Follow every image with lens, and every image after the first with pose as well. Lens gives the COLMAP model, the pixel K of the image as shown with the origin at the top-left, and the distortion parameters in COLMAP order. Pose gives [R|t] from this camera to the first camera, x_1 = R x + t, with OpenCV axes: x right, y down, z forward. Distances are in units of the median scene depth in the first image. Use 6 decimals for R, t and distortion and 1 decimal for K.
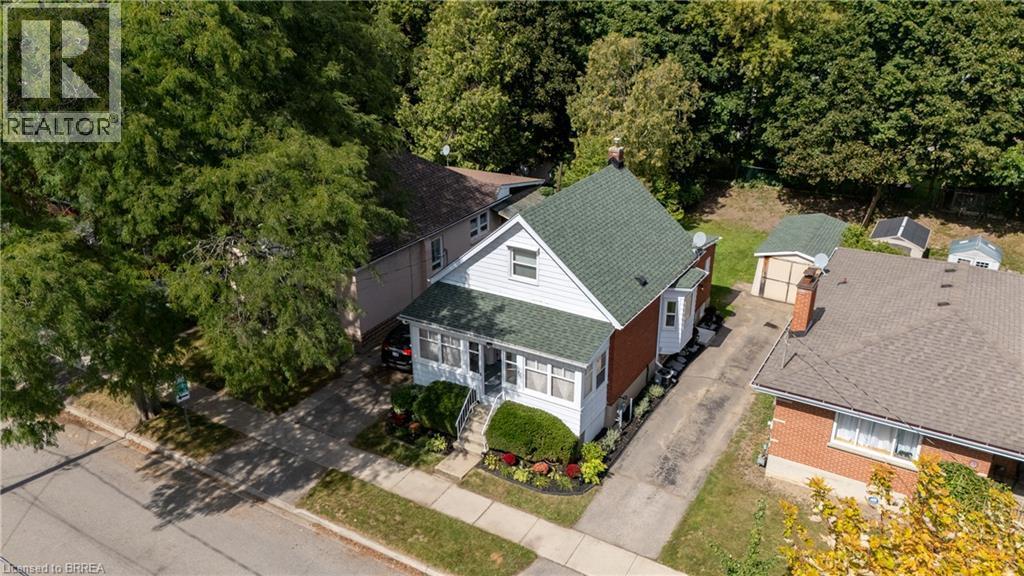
lens RADIAL K [[771.2, 0, 512.0], [0, 771.2, 288.0], [0, 0, 1]] dist [0.028561, -0.004662]
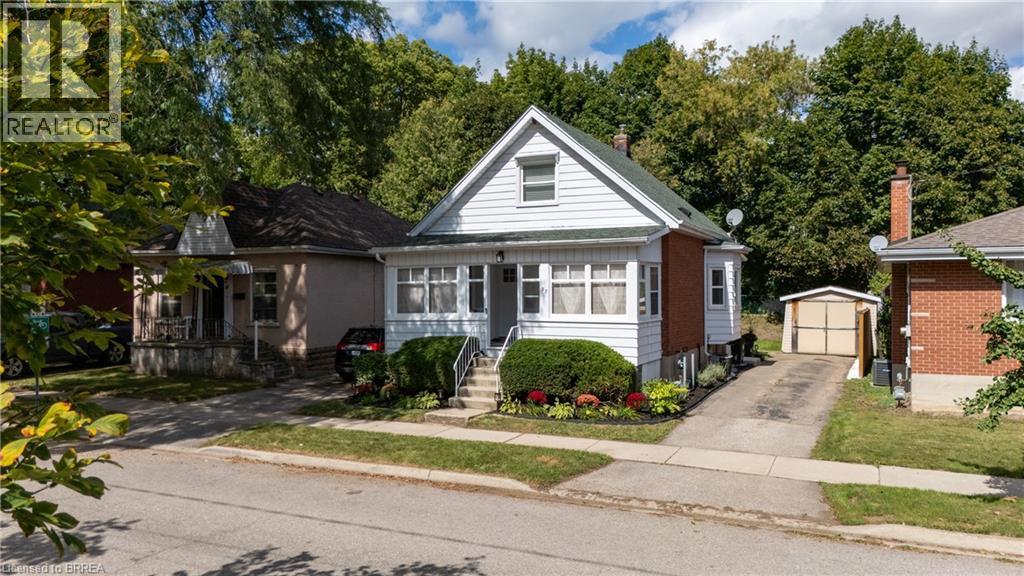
lens RADIAL K [[771.2, 0, 512.0], [0, 771.2, 288.0], [0, 0, 1]] dist [0.028561, -0.004662]
pose [[0.995128, 0.006220, 0.098396, -0.084045], [0.034183, 0.914338, -0.403506, 0.369054], [-0.092477, 0.404903, 0.909671, 0.330770]]
